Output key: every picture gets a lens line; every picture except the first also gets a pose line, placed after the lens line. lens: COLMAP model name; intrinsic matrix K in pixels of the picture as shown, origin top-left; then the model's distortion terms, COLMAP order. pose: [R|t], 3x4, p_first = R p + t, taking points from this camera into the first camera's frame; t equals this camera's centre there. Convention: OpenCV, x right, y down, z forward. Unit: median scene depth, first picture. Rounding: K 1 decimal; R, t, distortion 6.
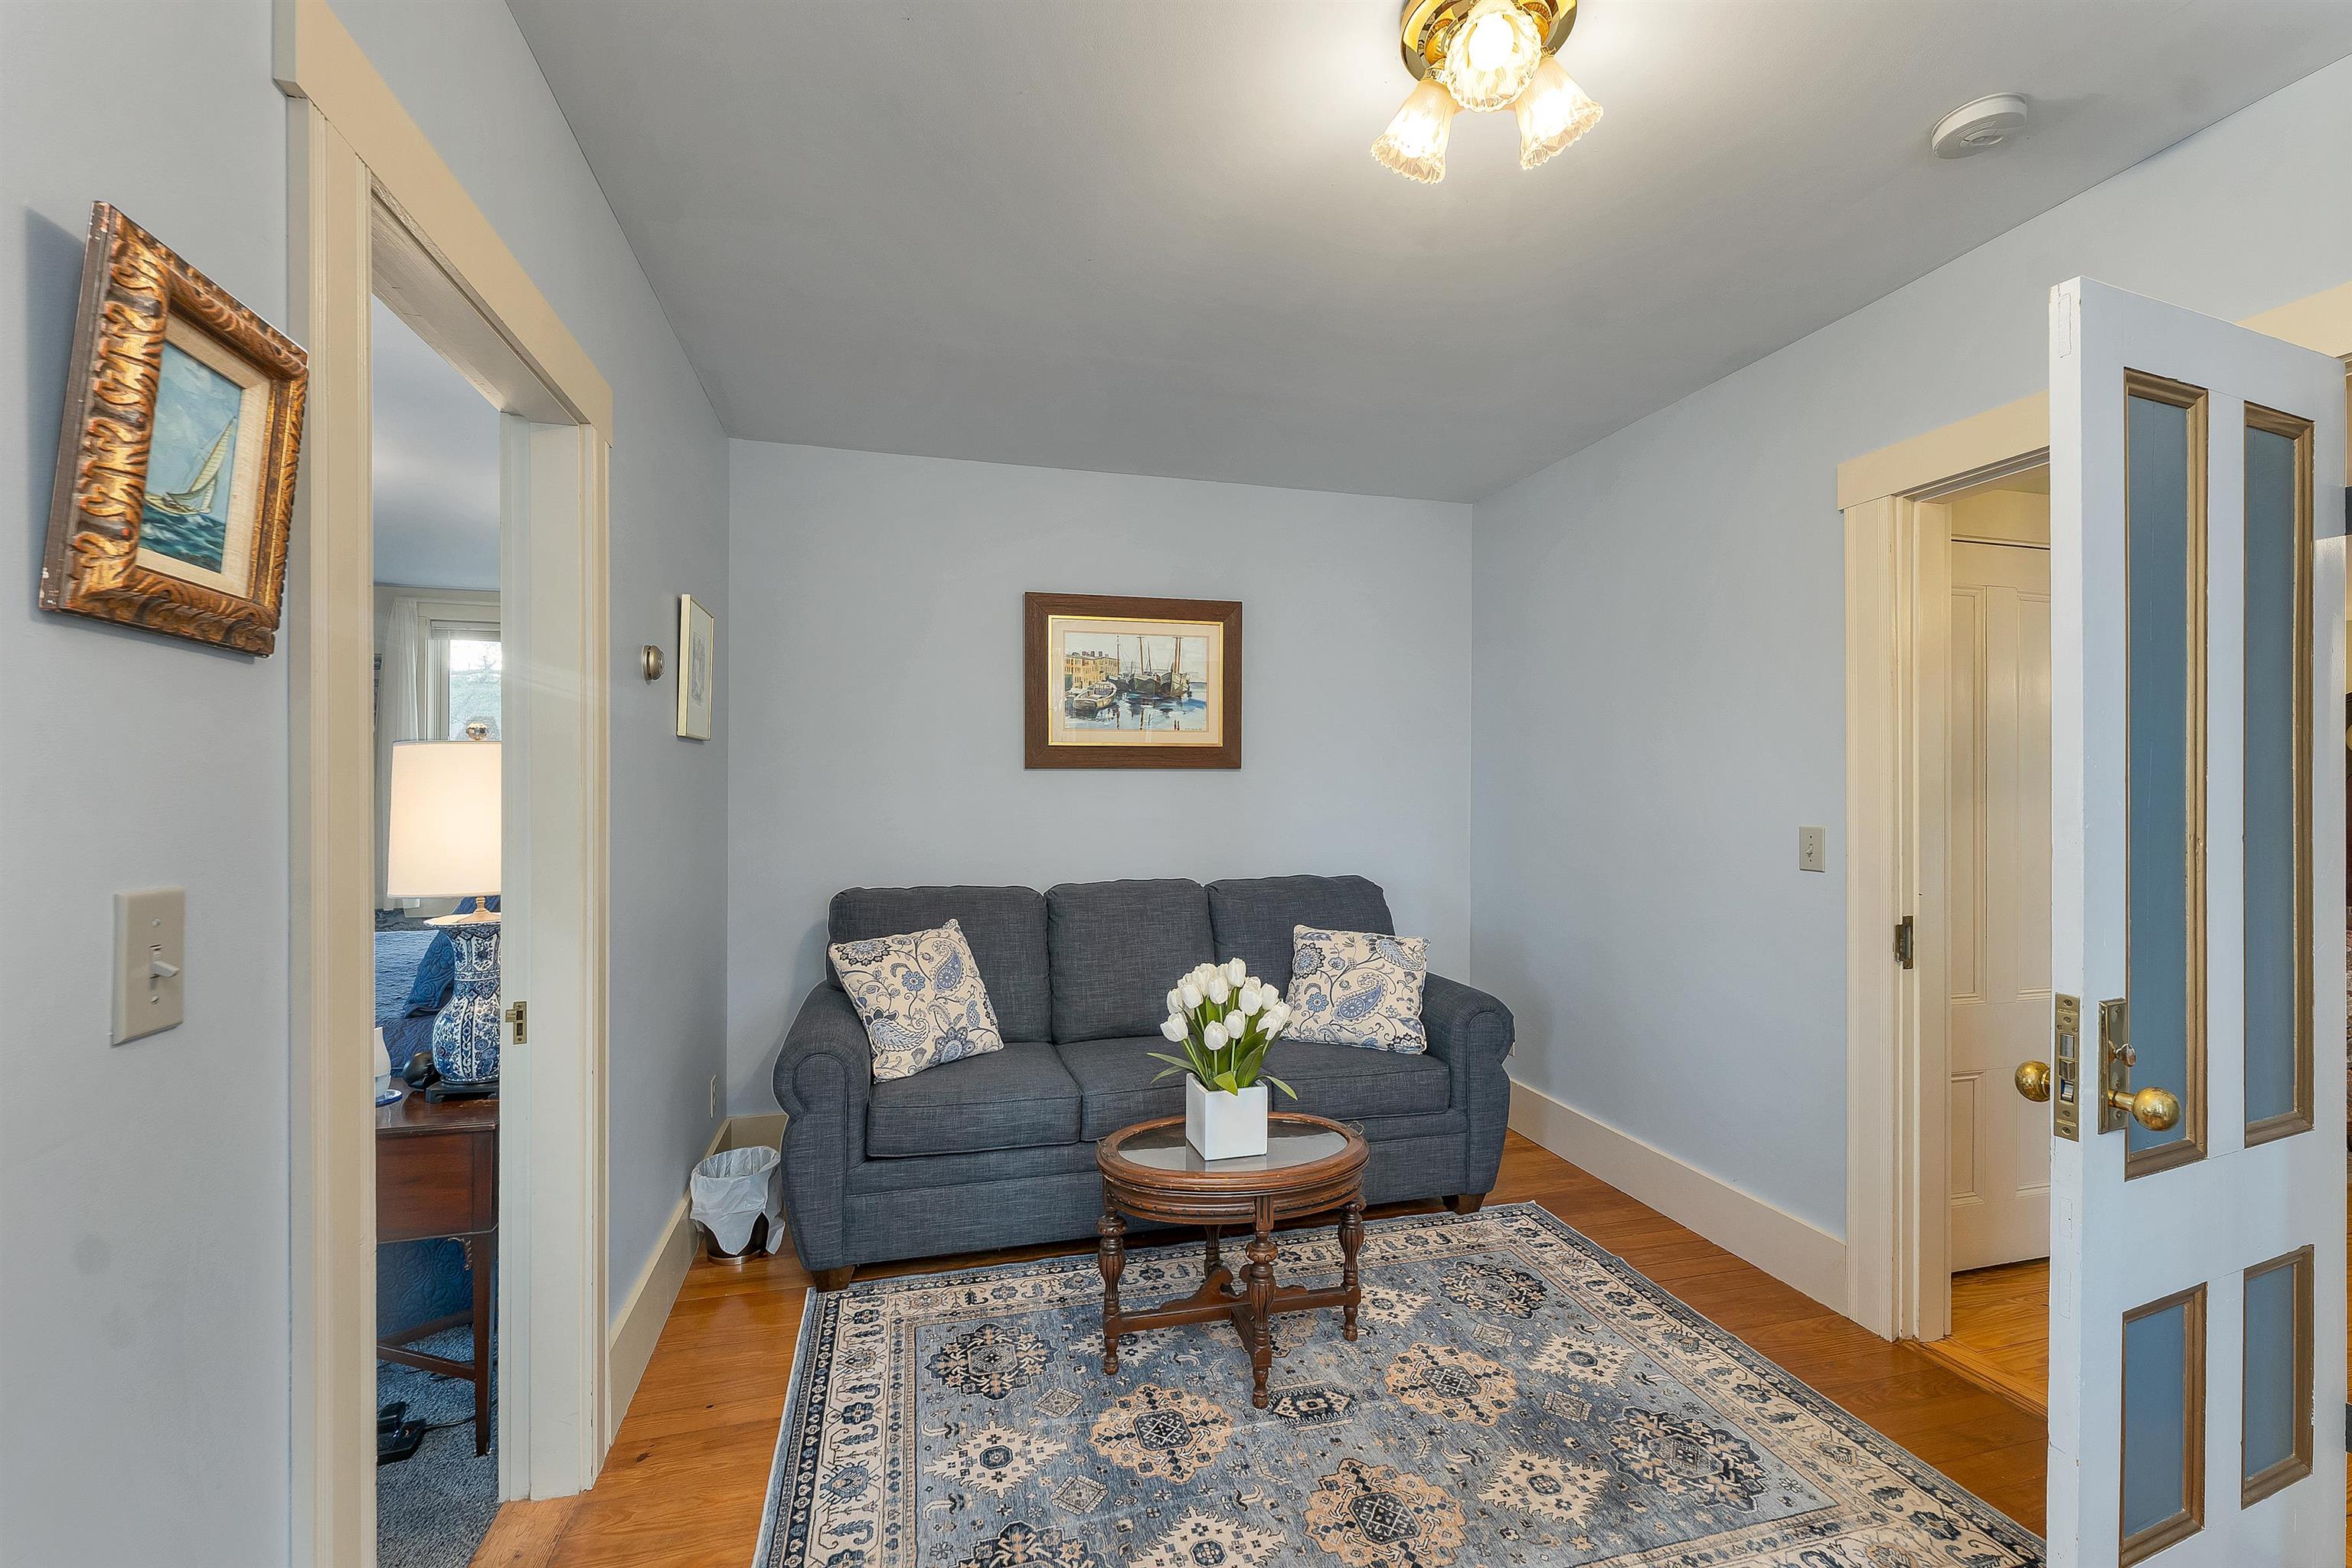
lens RADIAL K [[980.5, 0, 1164.4], [0, 980.5, 783.8], [0, 0, 1]] dist [0.001619, 0.000124]
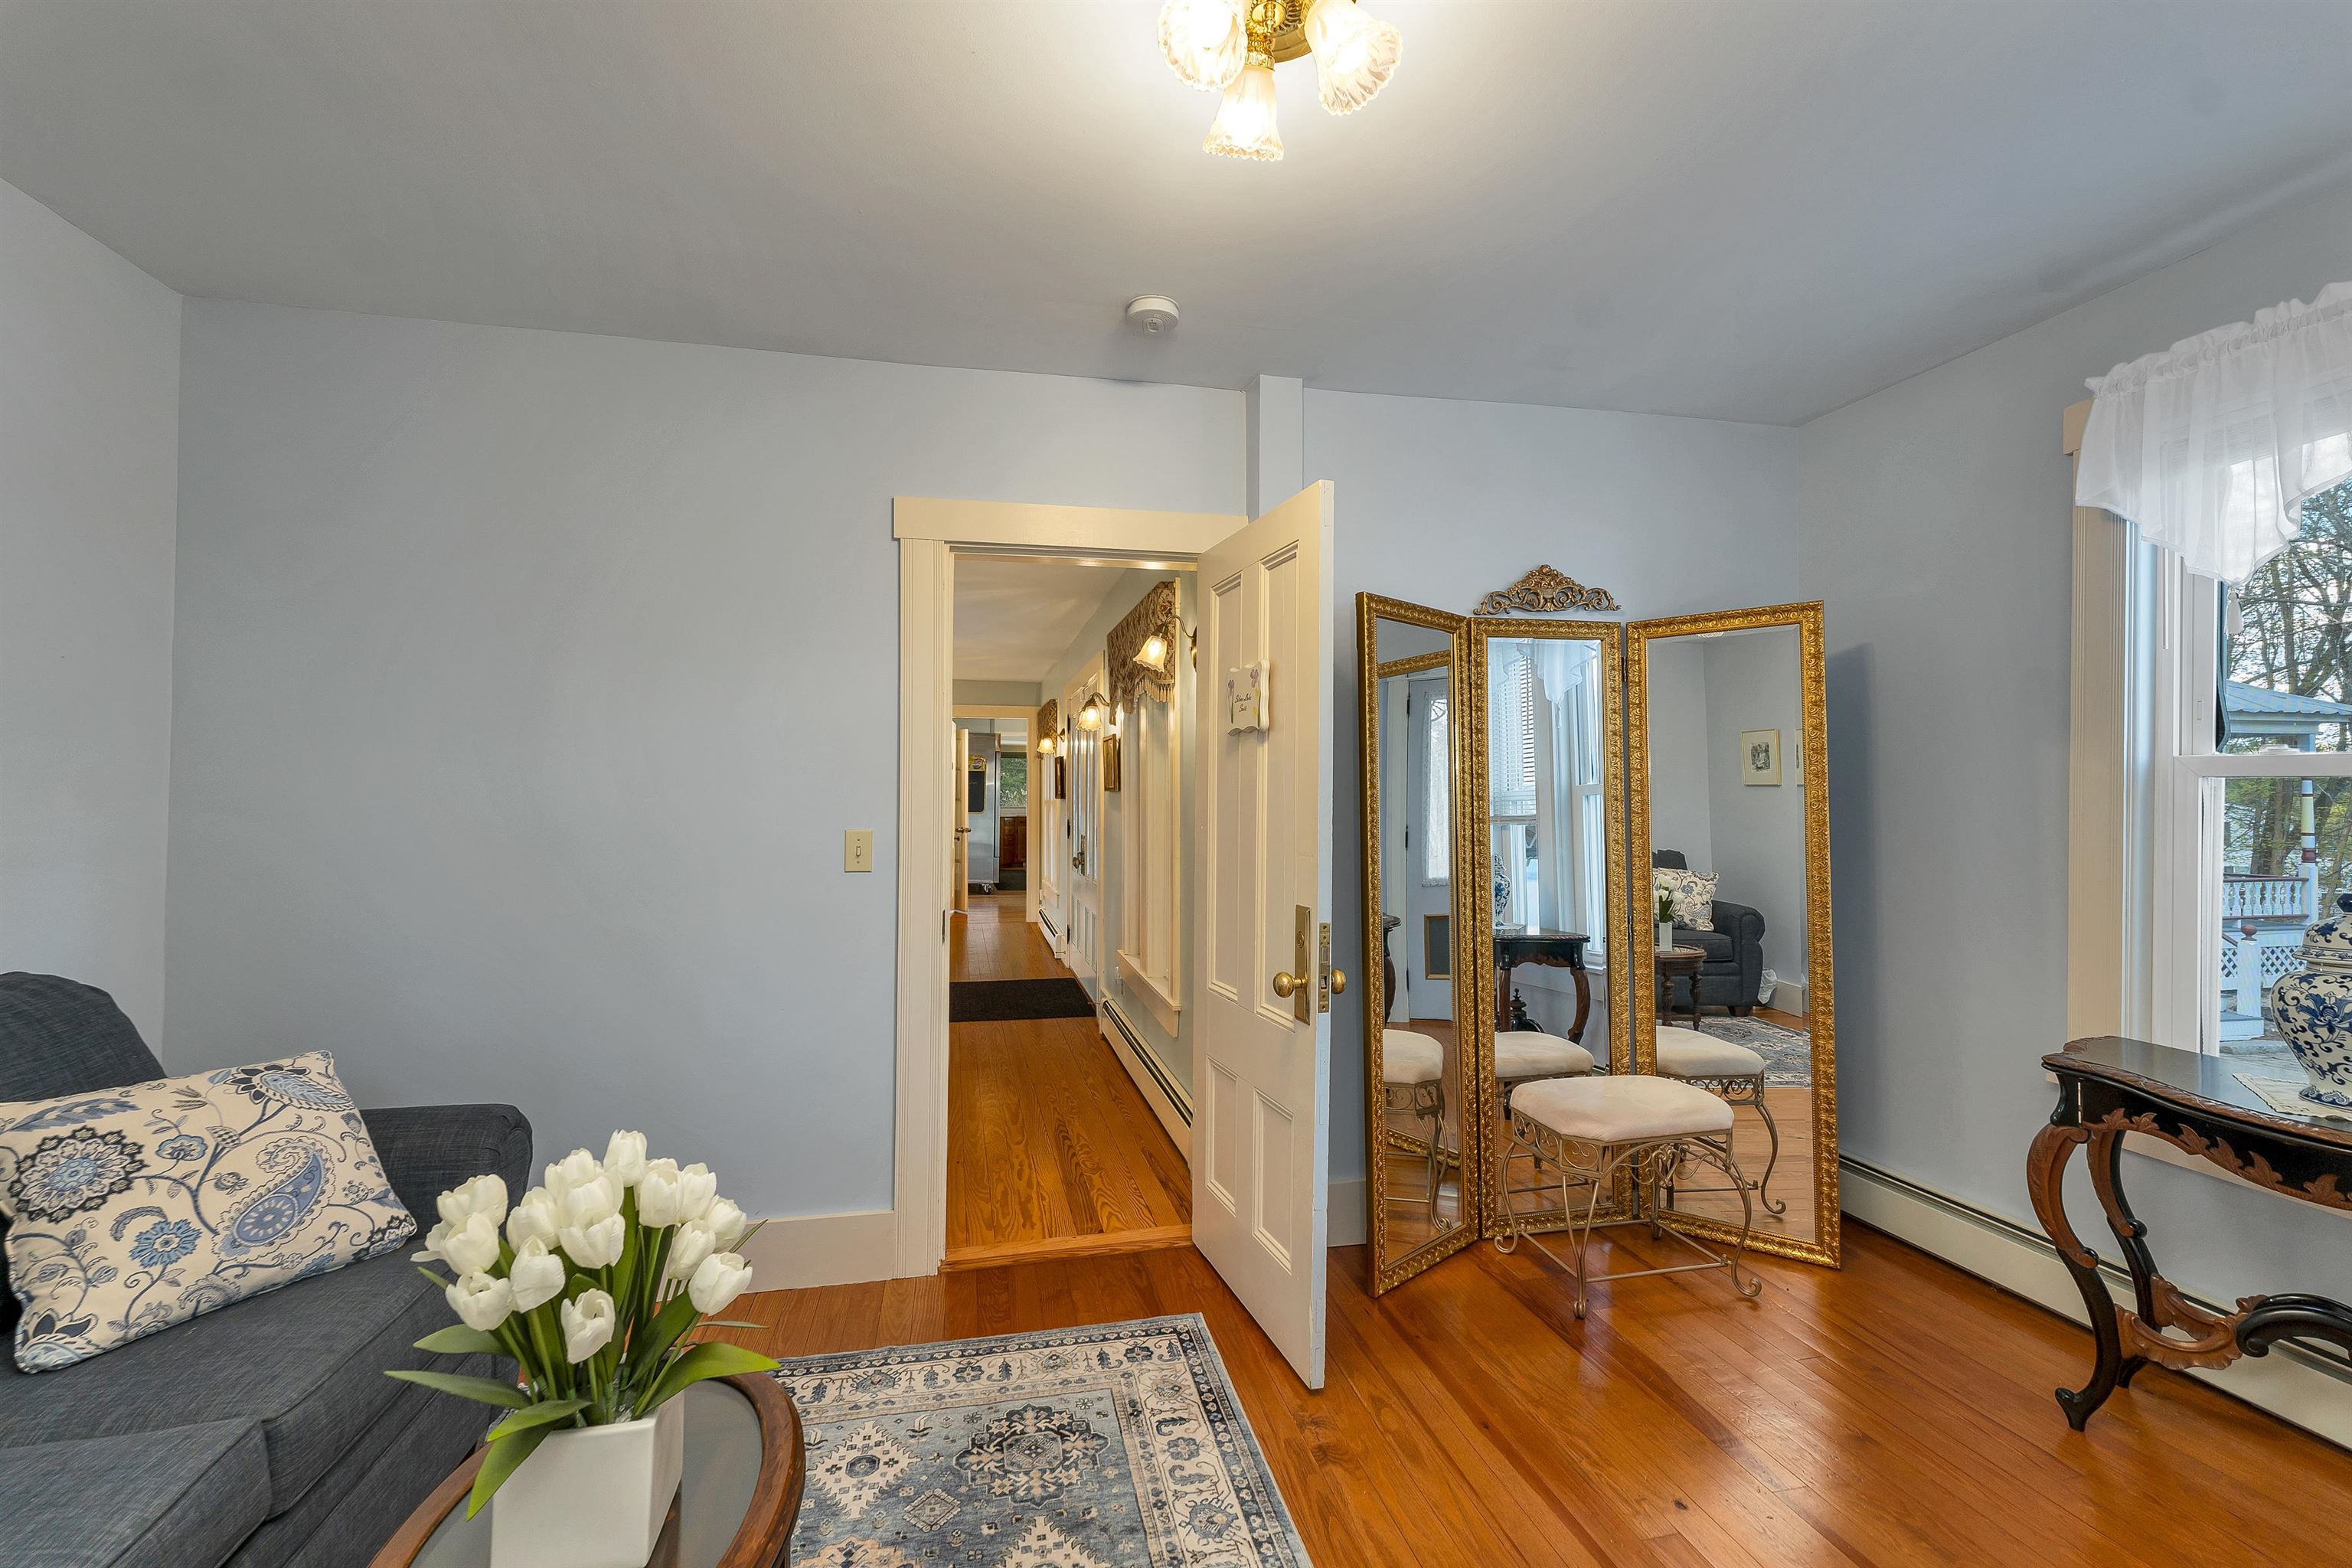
lens RADIAL K [[980.5, 0, 1164.4], [0, 980.5, 783.8], [0, 0, 1]] dist [0.001619, 0.000124]
pose [[0.044143, 0.012888, 0.998942, -0.451502], [-0.011472, 0.999857, -0.012393, 0.004787], [-0.998959, -0.010913, 0.044285, 0.767270]]
